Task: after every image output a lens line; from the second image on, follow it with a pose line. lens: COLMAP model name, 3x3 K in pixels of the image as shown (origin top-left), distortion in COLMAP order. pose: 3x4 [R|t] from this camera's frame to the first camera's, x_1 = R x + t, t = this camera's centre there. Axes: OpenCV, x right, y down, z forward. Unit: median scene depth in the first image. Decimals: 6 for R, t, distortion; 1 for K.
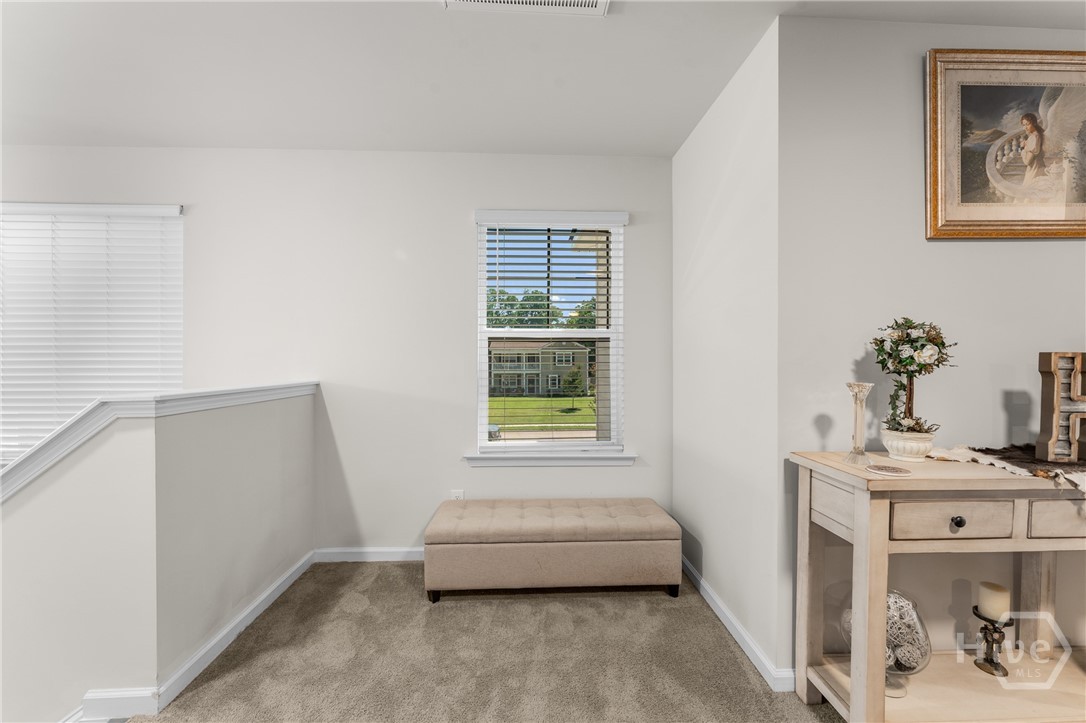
lens RADIAL K [[435.3, 0, 541.9], [0, 435.3, 365.1], [0, 0, 1]] dist [-0.001706, -0.000217]
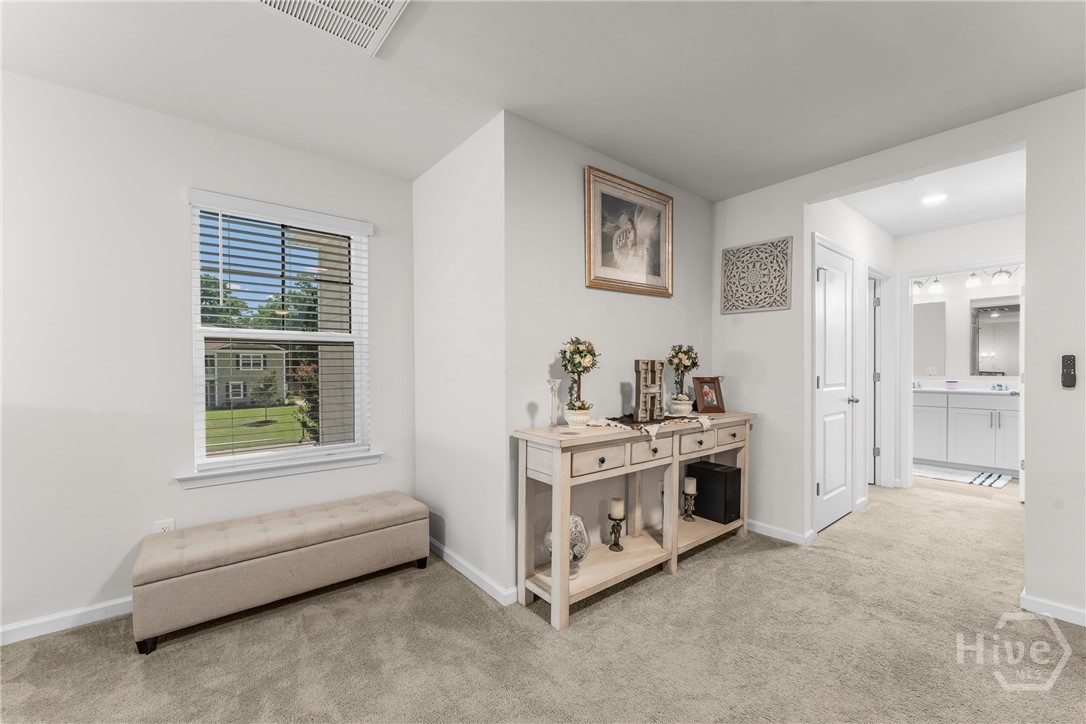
lens RADIAL K [[437.3, 0, 544.3], [0, 437.3, 373.2], [0, 0, 1]] dist [-0.001010, -0.000091]
pose [[0.800000, -0.012149, 0.599876, -0.178863], [0.005979, 0.999907, 0.012277, 0.000375], [-0.599970, -0.006234, 0.799998, -0.167660]]
